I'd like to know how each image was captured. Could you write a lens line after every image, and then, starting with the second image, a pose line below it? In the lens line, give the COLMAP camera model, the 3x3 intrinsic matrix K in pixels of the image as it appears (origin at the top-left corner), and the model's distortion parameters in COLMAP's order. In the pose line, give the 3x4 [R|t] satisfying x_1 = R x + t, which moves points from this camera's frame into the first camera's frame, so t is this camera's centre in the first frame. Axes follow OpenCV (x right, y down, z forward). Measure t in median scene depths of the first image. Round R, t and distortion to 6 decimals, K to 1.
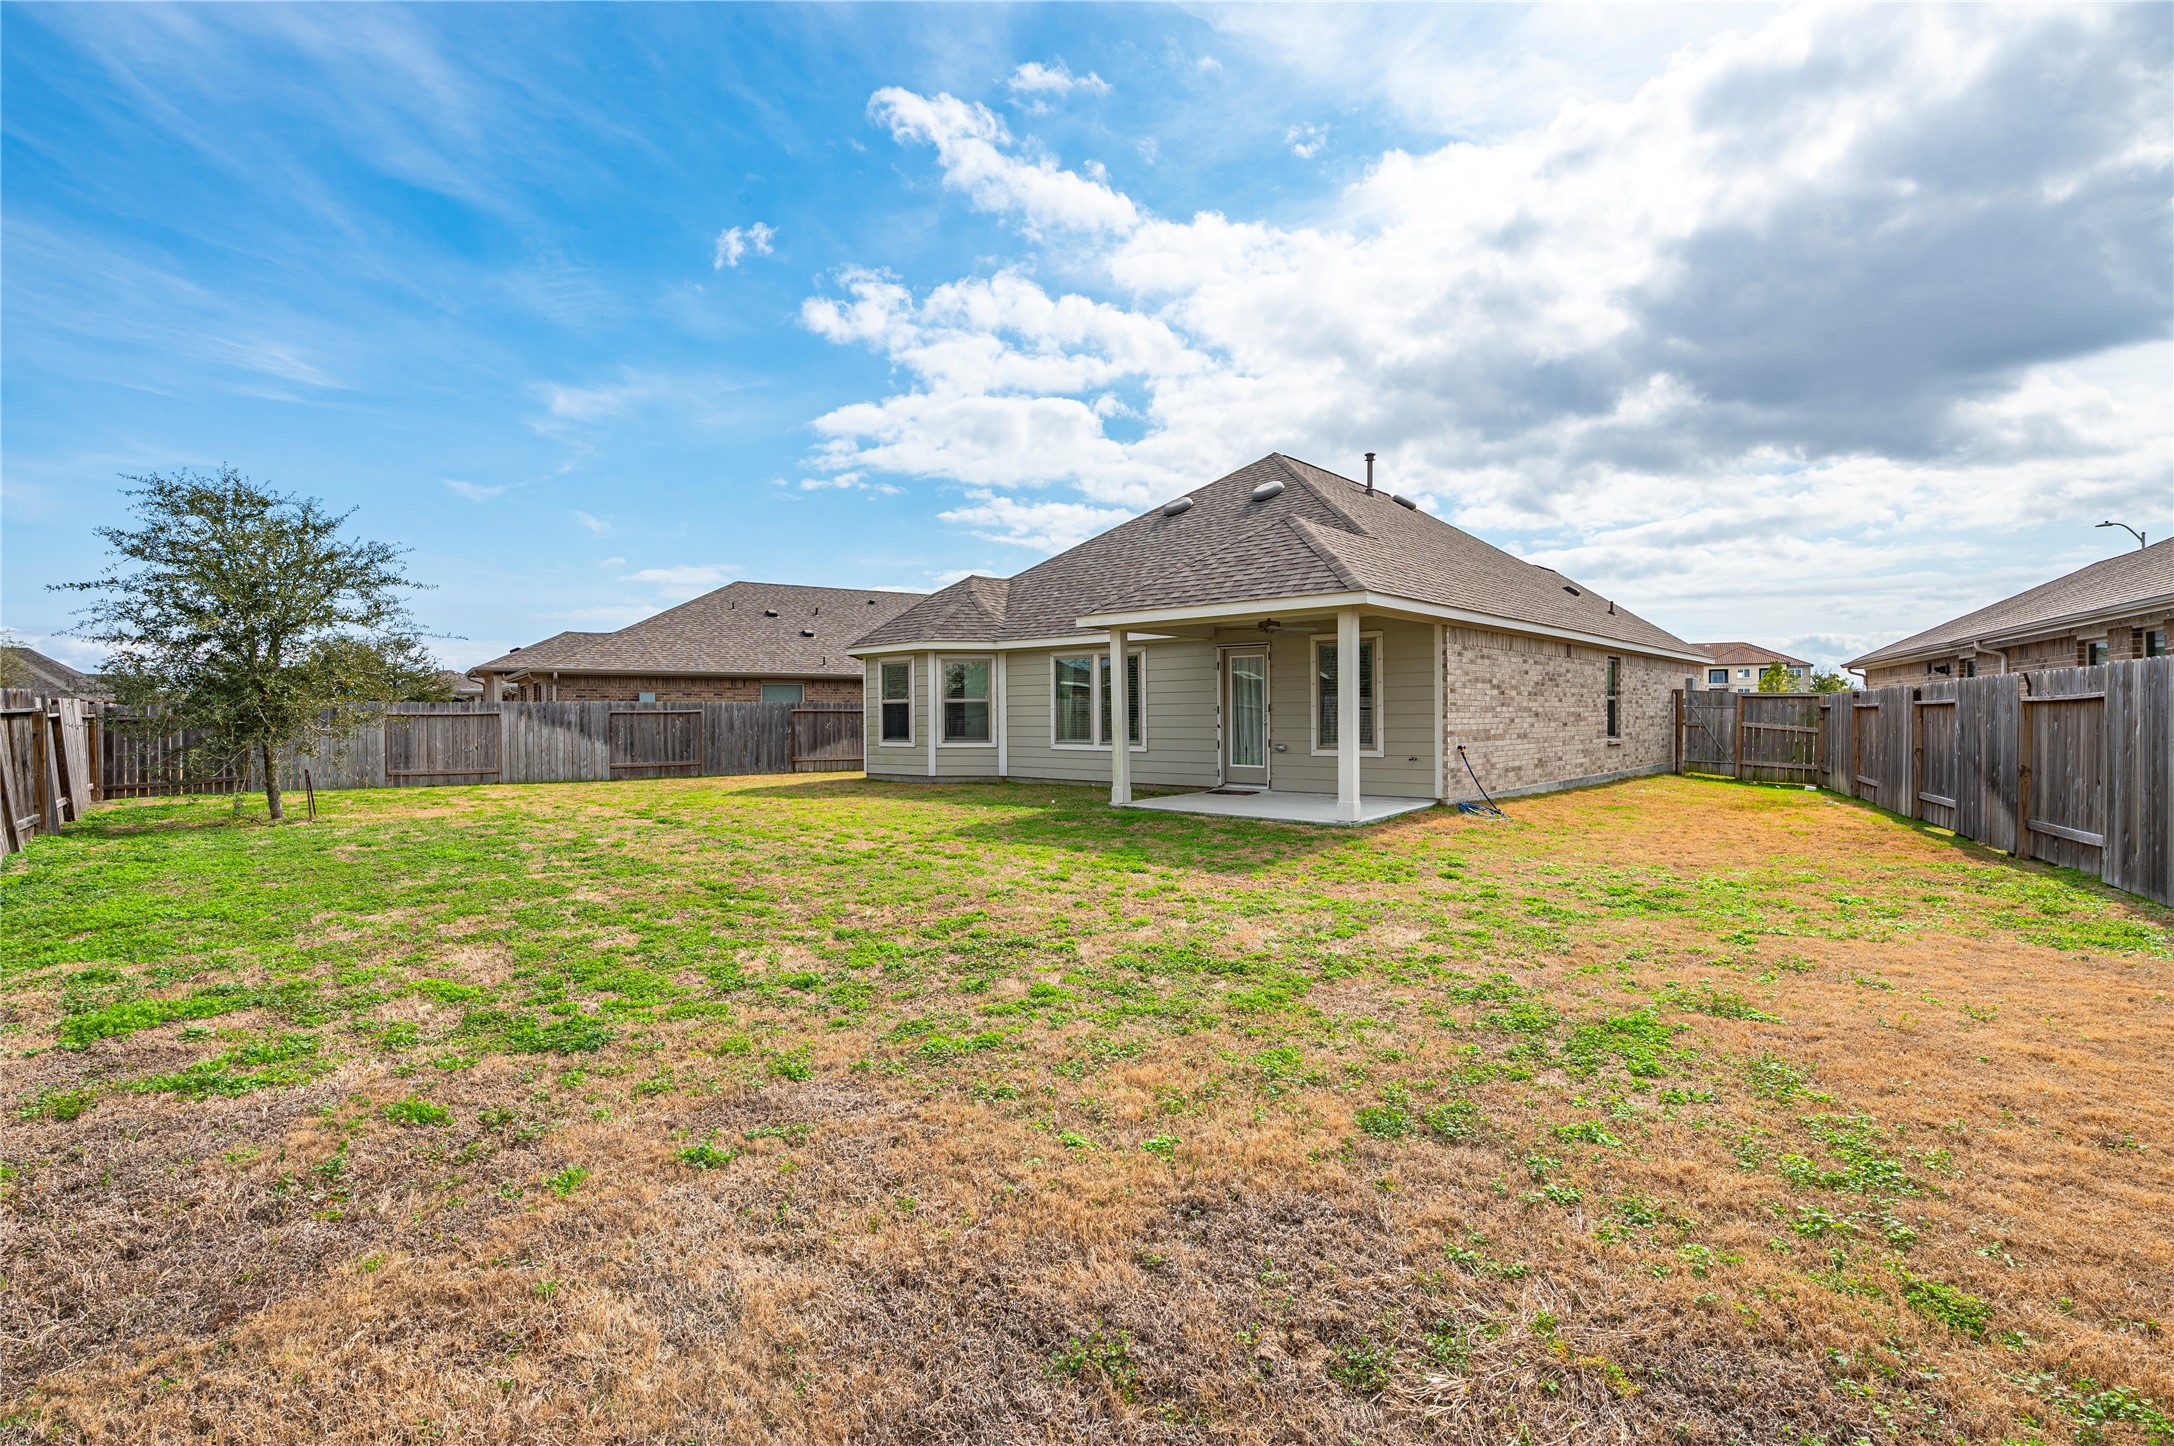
lens RADIAL K [[1056.1, 0, 1130.6], [0, 1056.1, 699.5], [0, 0, 1]] dist [-0.010901, -0.000165]
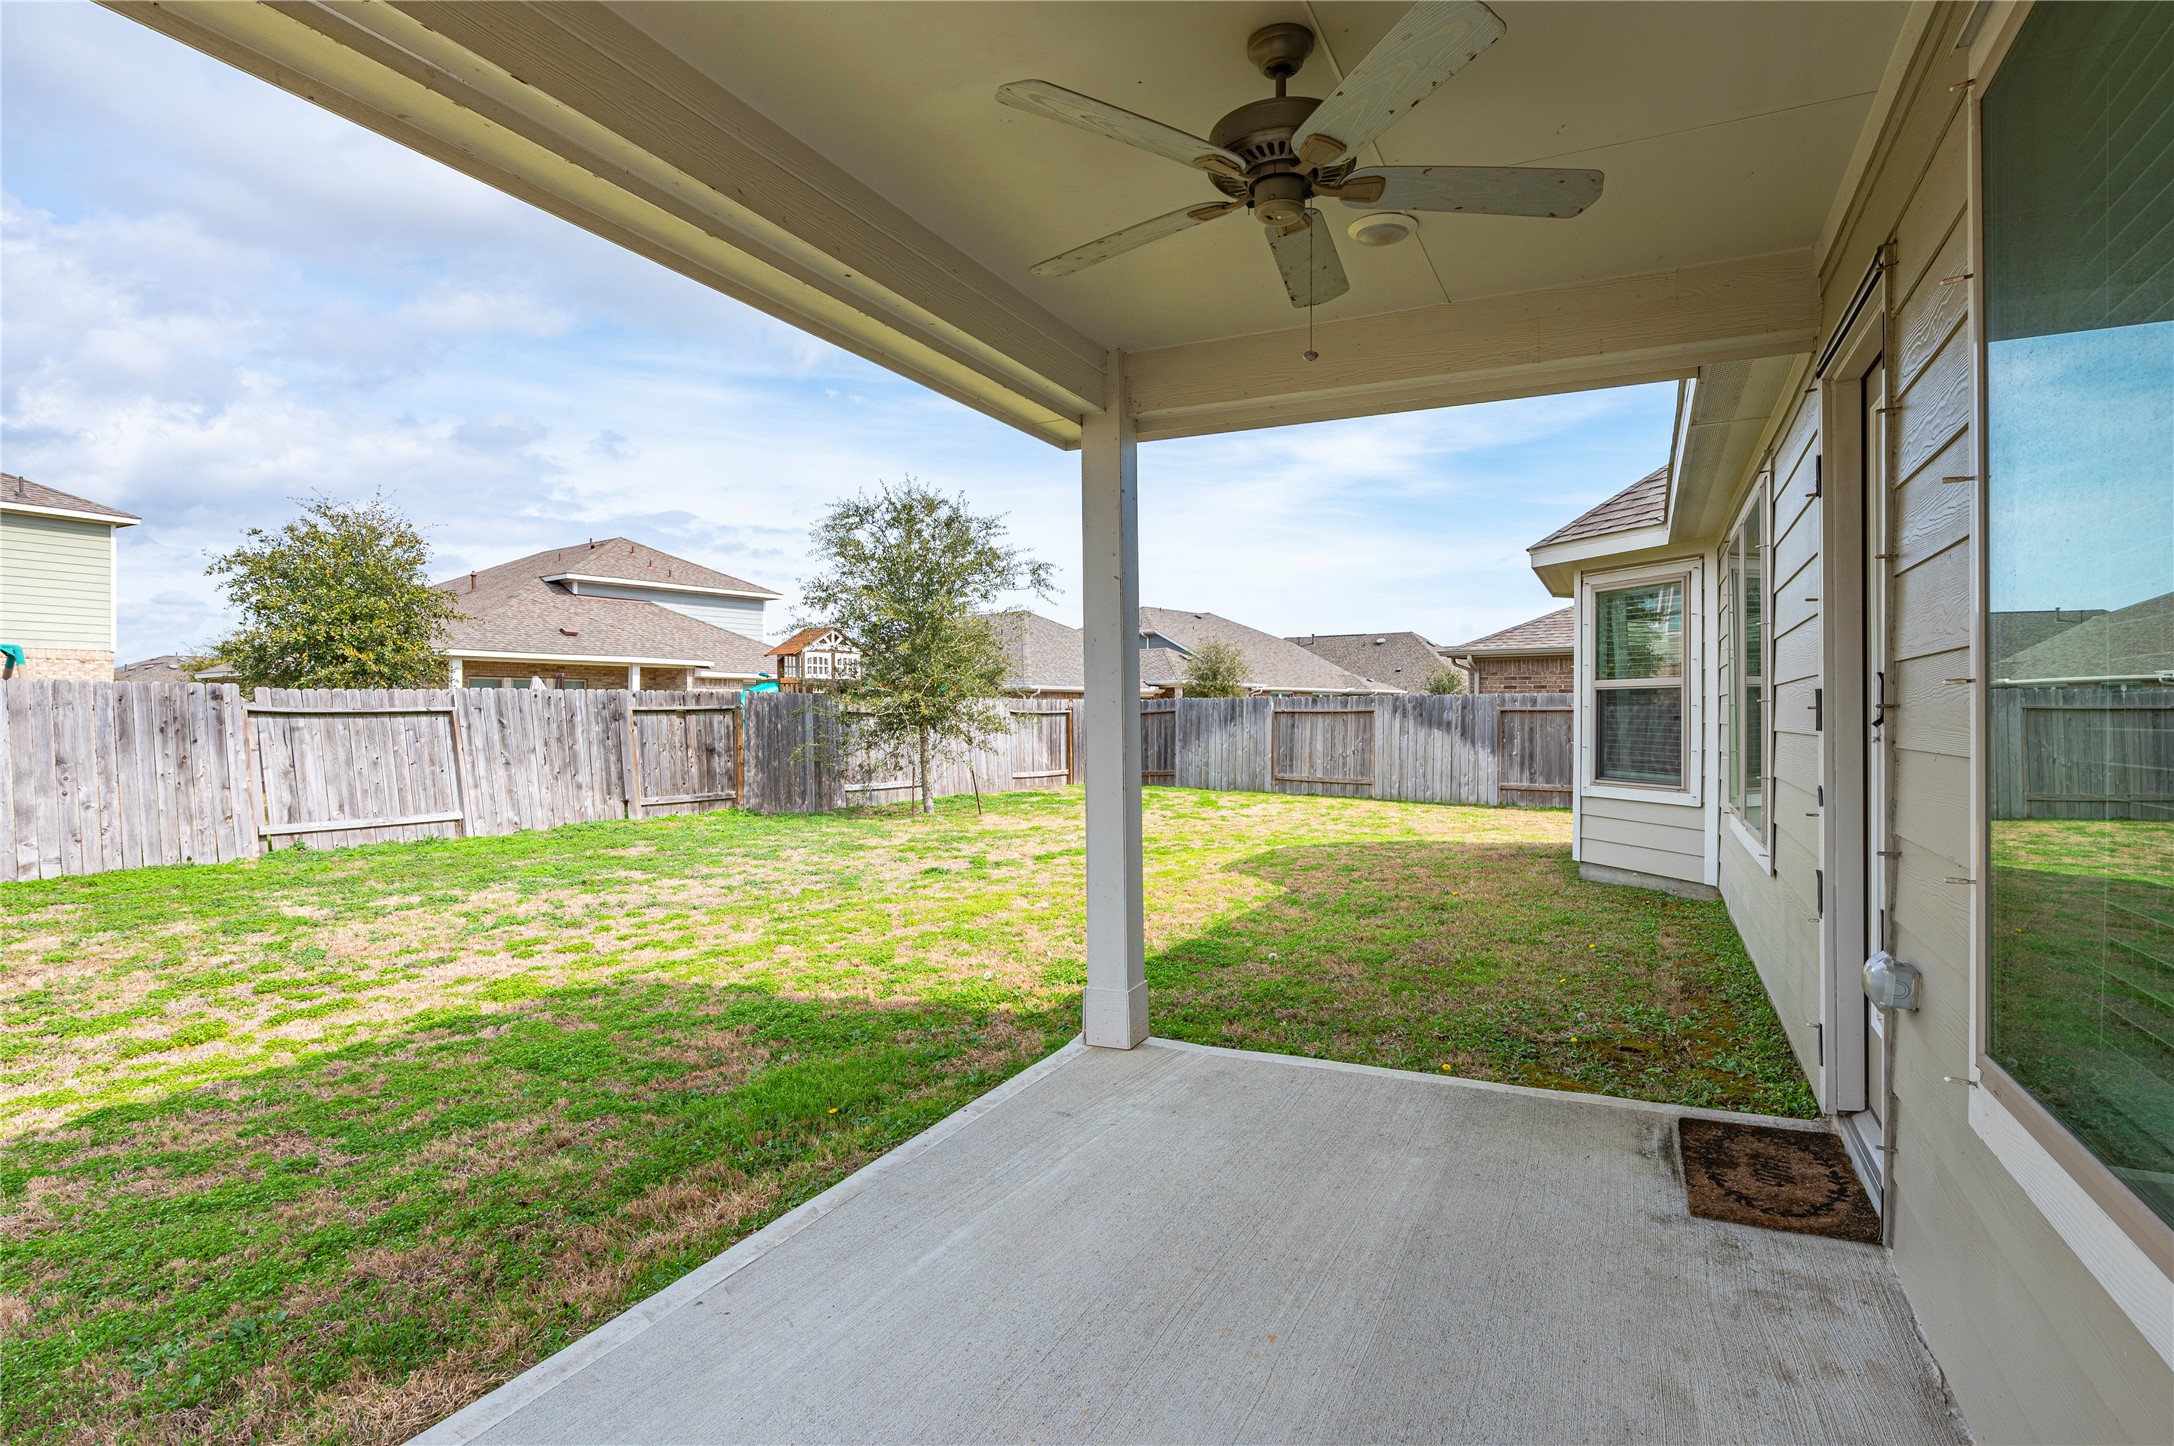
lens RADIAL K [[1115.7, 0, 1076.9], [0, 1115.7, 728.3], [0, 0, 1]] dist [-0.006001, 0.000381]
pose [[0.217372, 0.017863, -0.975925, 0.193195], [0.013156, 0.999688, 0.021229, 0.006820], [0.976000, -0.017453, 0.217069, 0.672683]]
